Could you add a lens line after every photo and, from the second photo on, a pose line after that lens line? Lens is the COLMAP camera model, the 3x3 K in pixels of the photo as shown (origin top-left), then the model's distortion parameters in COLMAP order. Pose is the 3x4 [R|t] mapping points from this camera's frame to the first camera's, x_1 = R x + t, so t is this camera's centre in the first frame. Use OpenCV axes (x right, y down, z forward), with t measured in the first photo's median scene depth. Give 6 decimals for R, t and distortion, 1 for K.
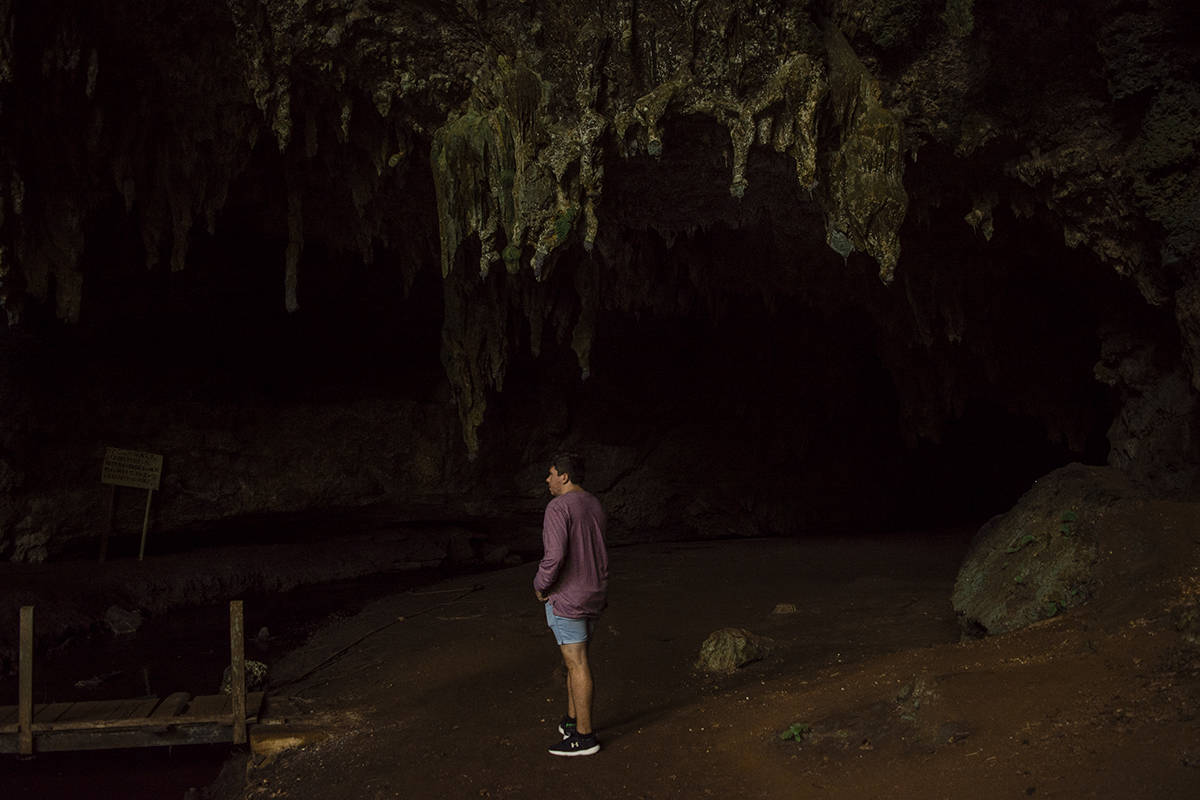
lens RADIAL K [[940.2, 0, 597.6], [0, 940.2, 406.7], [0, 0, 1]] dist [-0.096868, 0.023484]
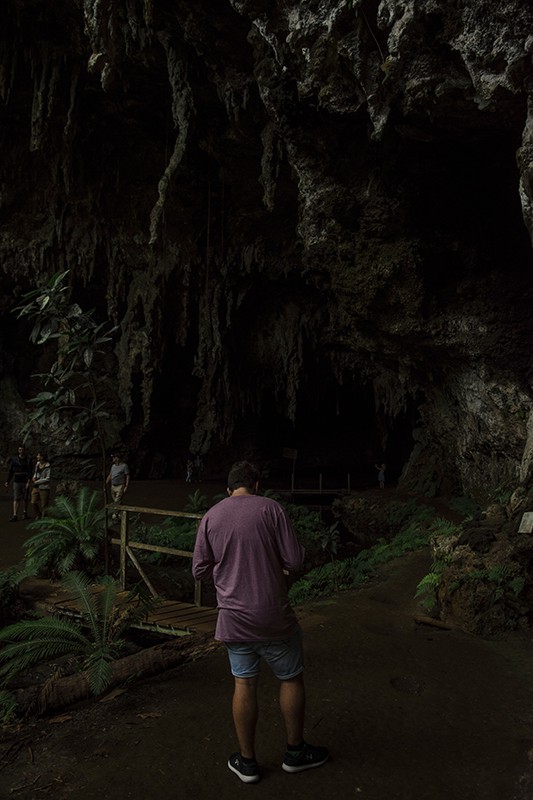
lens RADIAL K [[626.8, 0, 262.5], [0, 626.8, 400.3], [0, 0, 1]] dist [-0.096868, 0.023484]
pose [[0.944766, -0.010249, -0.327585, 0.366519], [0.005716, 0.999874, -0.014798, -0.187503], [0.327696, 0.012109, 0.944706, -2.440089]]
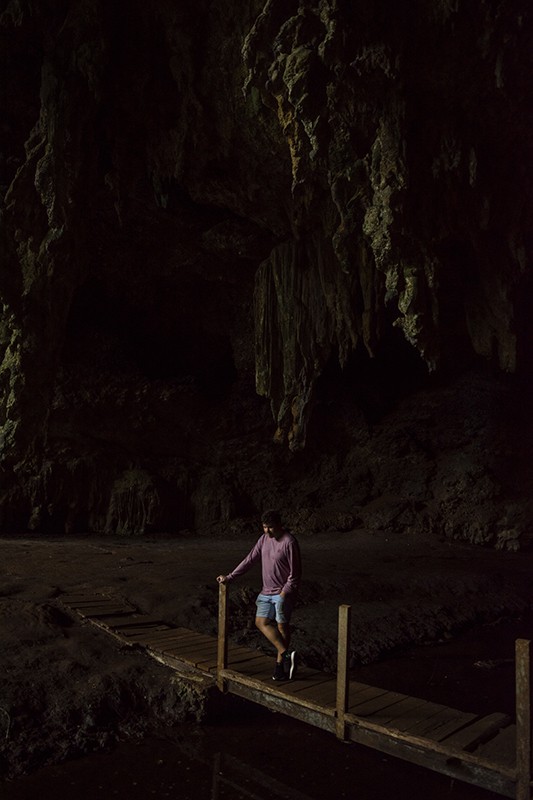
lens RADIAL K [[626.8, 0, 271.7], [0, 626.8, 398.5], [0, 0, 1]] dist [-0.096868, 0.023484]
pose [[0.527404, -0.075765, -0.846230, -0.008702], [0.015417, 0.996705, -0.079629, 0.017163], [0.849475, 0.028950, 0.526834, 0.330675]]
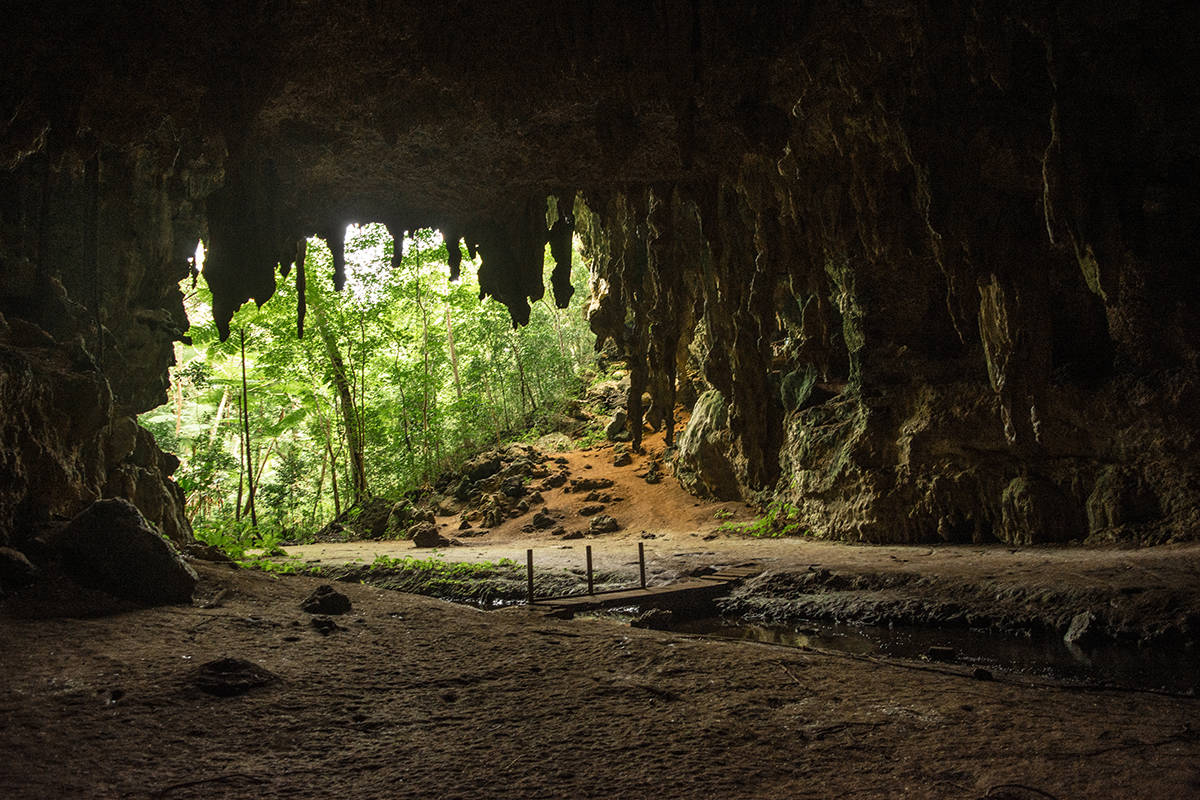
lens RADIAL K [[940.2, 0, 599.9], [0, 940.2, 399.5], [0, 0, 1]] dist [-0.096868, 0.023484]
pose [[-0.803054, -0.043743, -0.594299, 0.556959], [0.071882, 0.982909, -0.169478, 0.173872], [0.591555, -0.178819, -0.786185, 1.925729]]
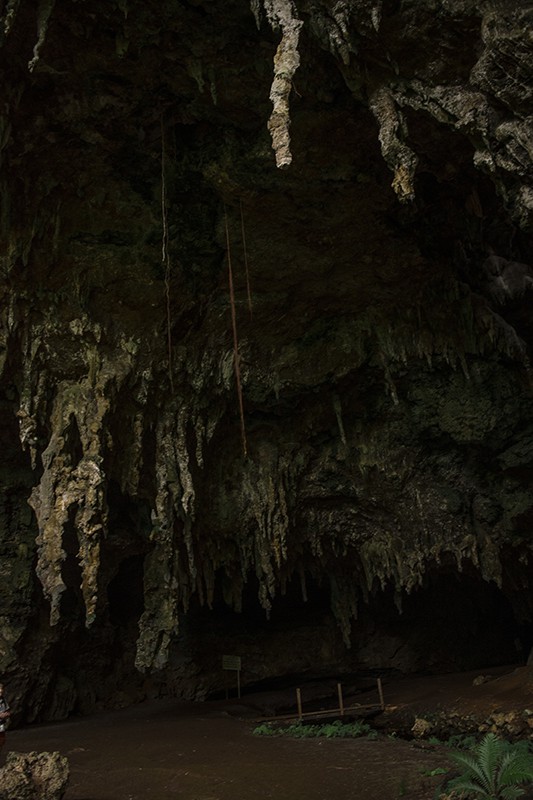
lens RADIAL K [[626.8, 0, 268.1], [0, 626.8, 405.6], [0, 0, 1]] dist [-0.096868, 0.023484]
pose [[0.994088, -0.102743, -0.035123, -0.456690], [0.086533, 0.945035, -0.315312, -0.114358], [0.065589, 0.310409, 0.948338, -1.629094]]
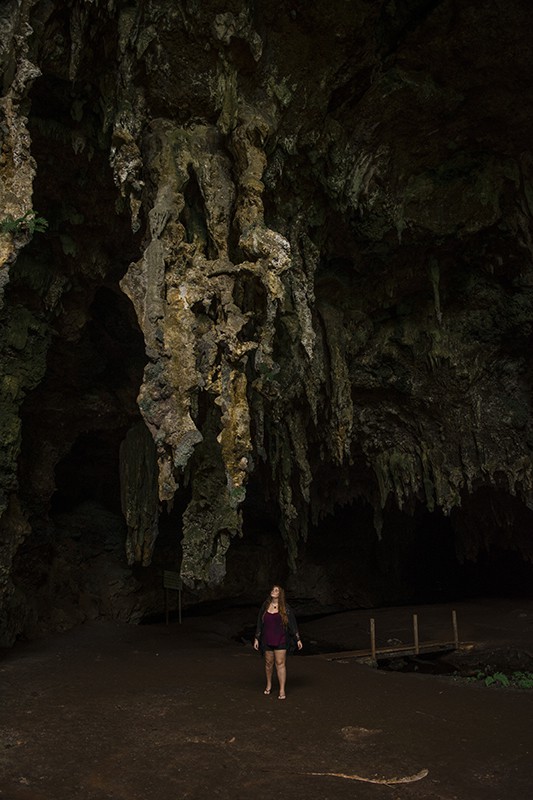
lens RADIAL K [[626.8, 0, 262.3], [0, 626.8, 400.4], [0, 0, 1]] dist [-0.096868, 0.023484]
pose [[0.966741, 0.054040, 0.249984, -1.214599], [-0.001021, 0.978231, -0.207518, -0.078439], [-0.255756, 0.200361, 0.945751, -0.926312]]
